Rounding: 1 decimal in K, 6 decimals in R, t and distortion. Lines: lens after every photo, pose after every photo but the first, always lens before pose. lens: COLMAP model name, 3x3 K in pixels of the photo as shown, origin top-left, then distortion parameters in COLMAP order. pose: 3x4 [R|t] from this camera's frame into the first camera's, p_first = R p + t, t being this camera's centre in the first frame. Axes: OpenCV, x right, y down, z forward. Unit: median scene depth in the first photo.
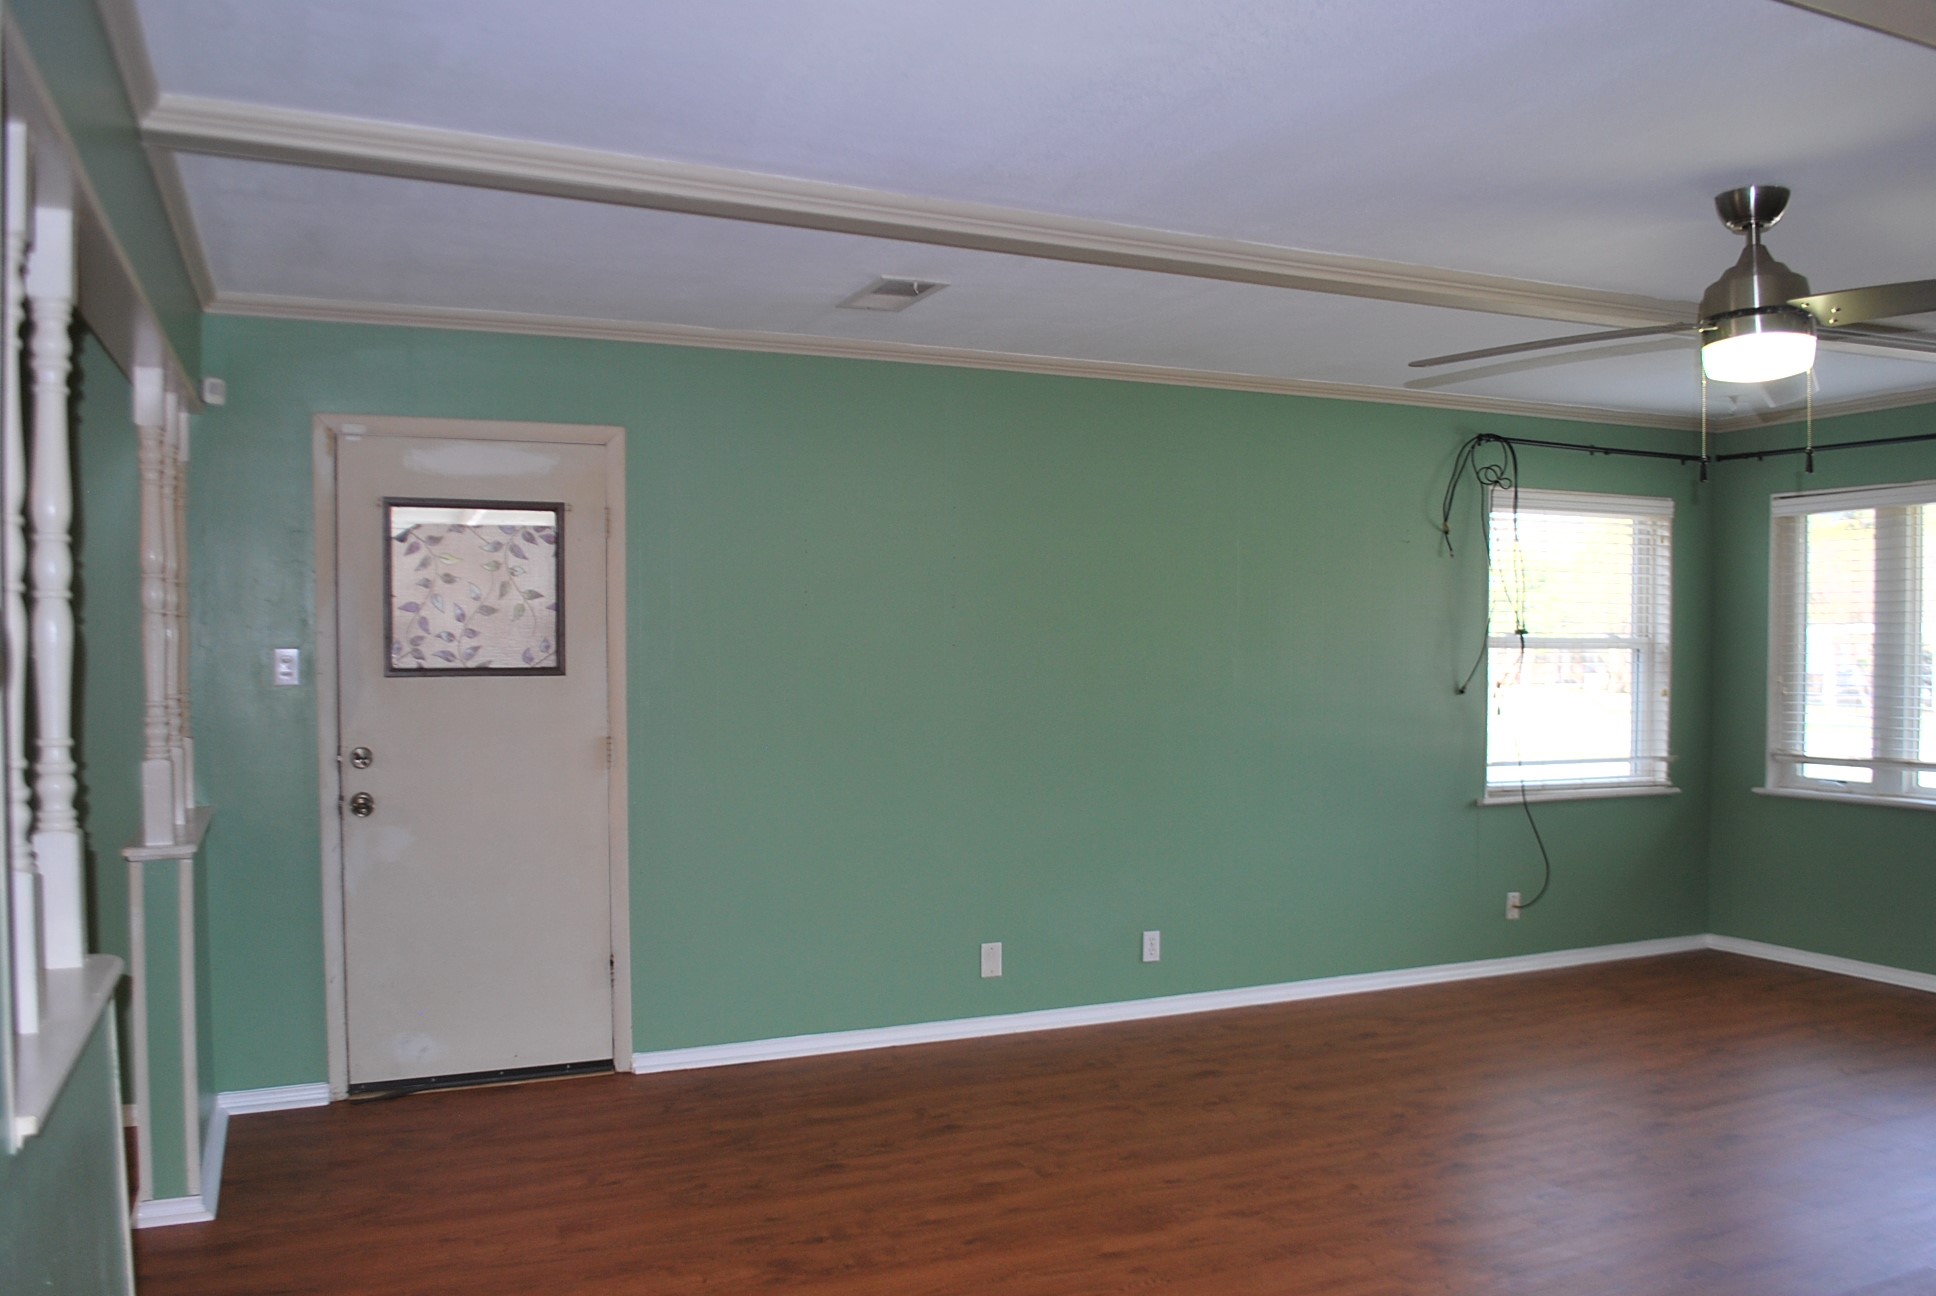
lens RADIAL K [[1535.5, 0, 989.9], [0, 1535.5, 700.7], [0, 0, 1]] dist [-0.085500, 0.020496]
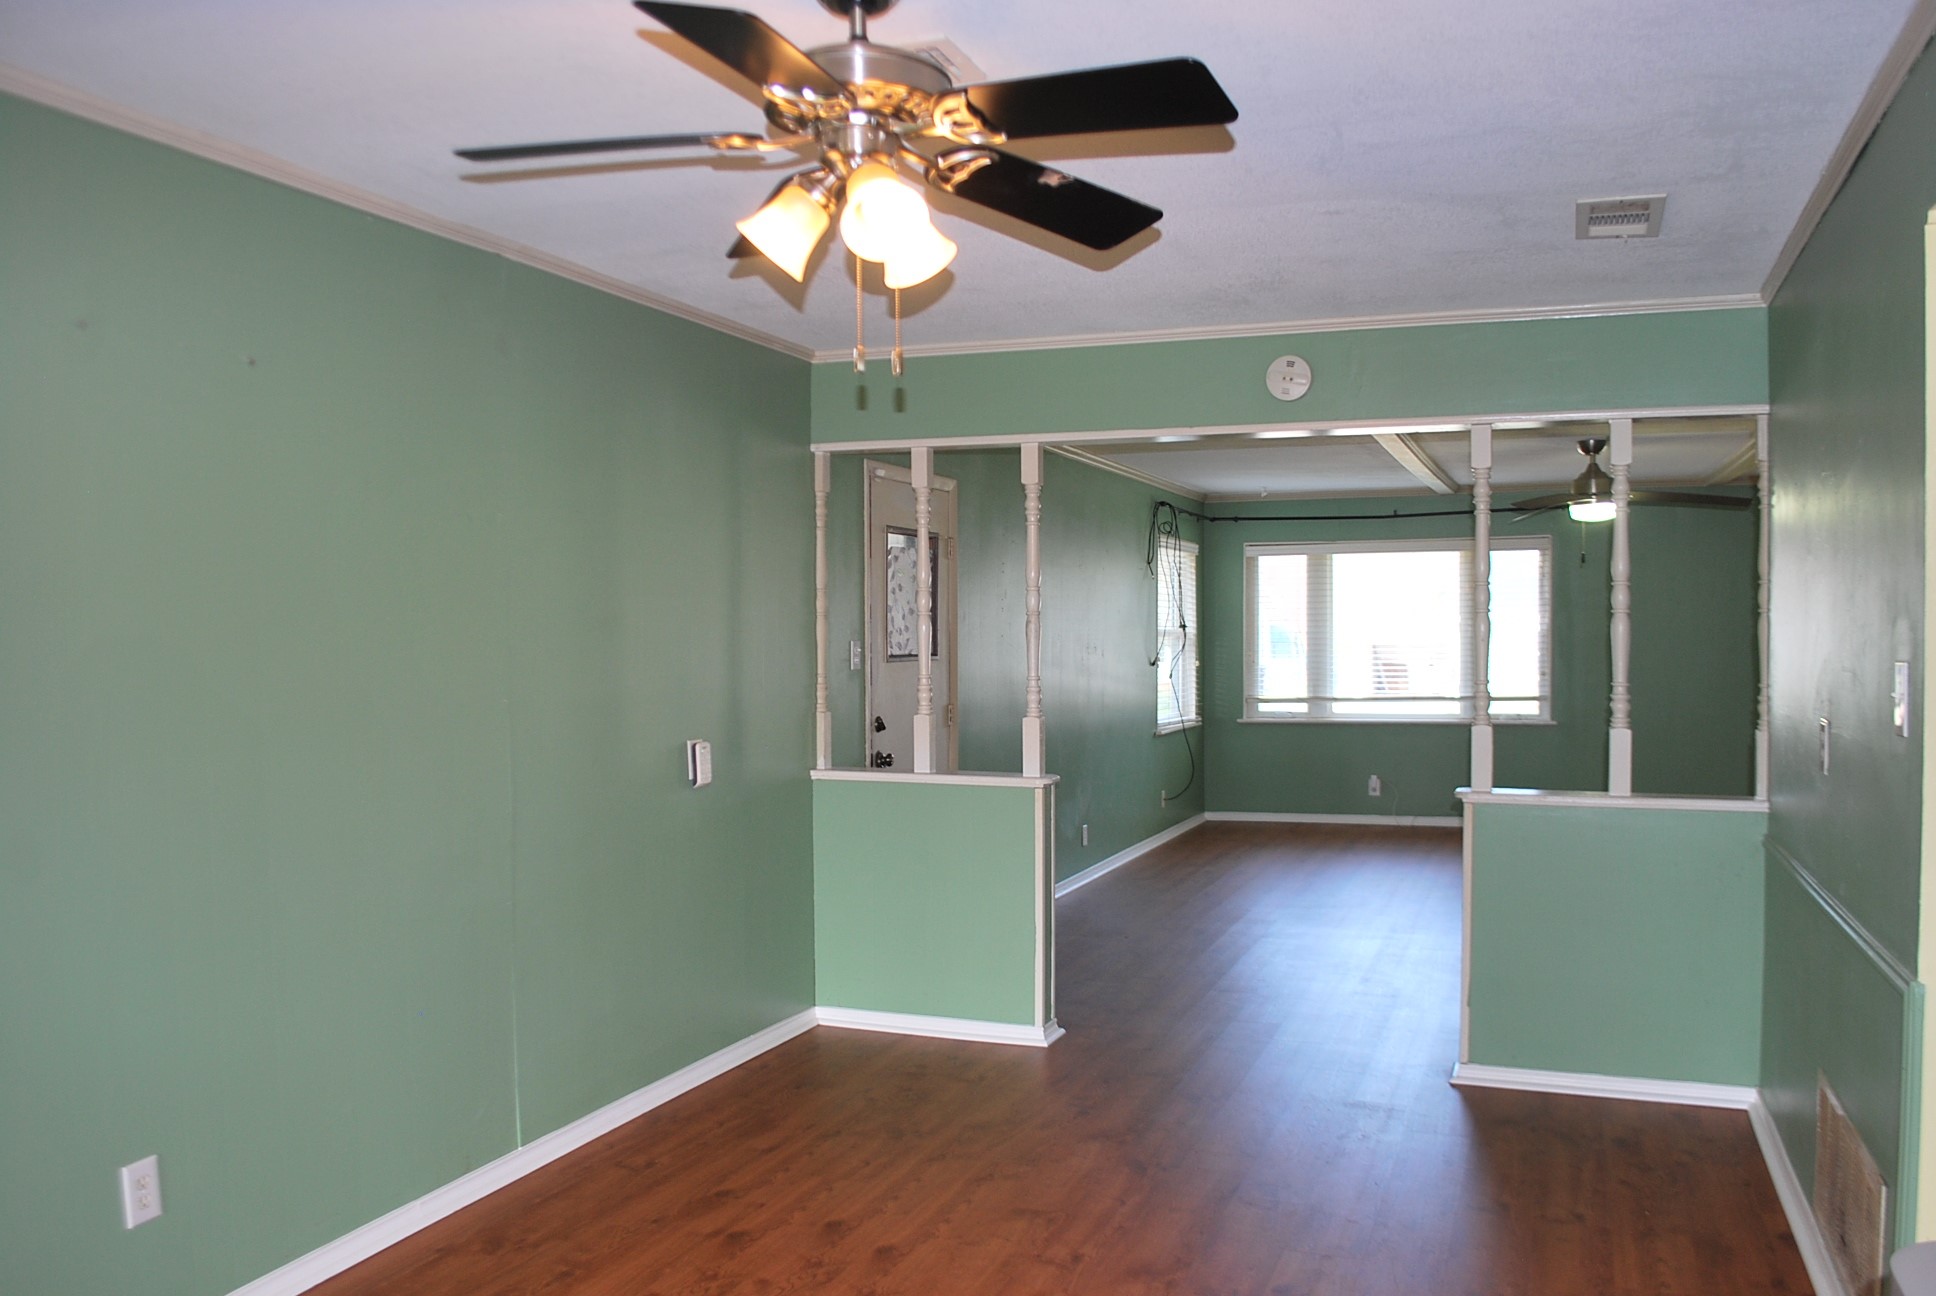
lens RADIAL K [[1535.5, 0, 965.2], [0, 1535.5, 640.9], [0, 0, 1]] dist [-0.085500, 0.020496]
pose [[0.697289, -0.010178, 0.716718, -1.245046], [0.031691, 0.999359, -0.016641, -0.013399], [-0.716089, 0.034317, 0.697164, 0.046806]]
